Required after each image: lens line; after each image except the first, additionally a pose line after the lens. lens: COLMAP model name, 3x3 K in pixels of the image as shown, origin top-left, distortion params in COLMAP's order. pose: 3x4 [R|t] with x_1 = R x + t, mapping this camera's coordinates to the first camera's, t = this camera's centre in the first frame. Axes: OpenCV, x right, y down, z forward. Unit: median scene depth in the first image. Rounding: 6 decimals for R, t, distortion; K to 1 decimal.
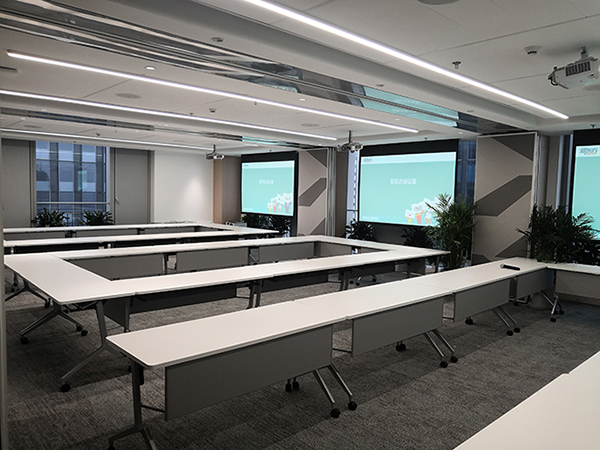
lens RADIAL K [[463.6, 0, 322.2], [0, 463.6, 225.0], [0, 0, 1]] dist [-0.047104, -0.001652]
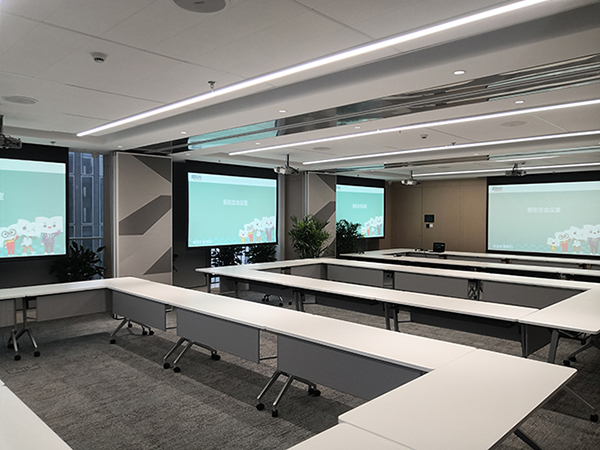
lens RADIAL K [[463.6, 0, 322.2], [0, 463.6, 225.0], [0, 0, 1]] dist [-0.047104, -0.001652]
pose [[-0.068975, -0.042839, 0.996698, -0.877162], [0.065931, 0.996698, 0.047401, -0.082744], [-0.995437, 0.068983, -0.065923, 0.904052]]
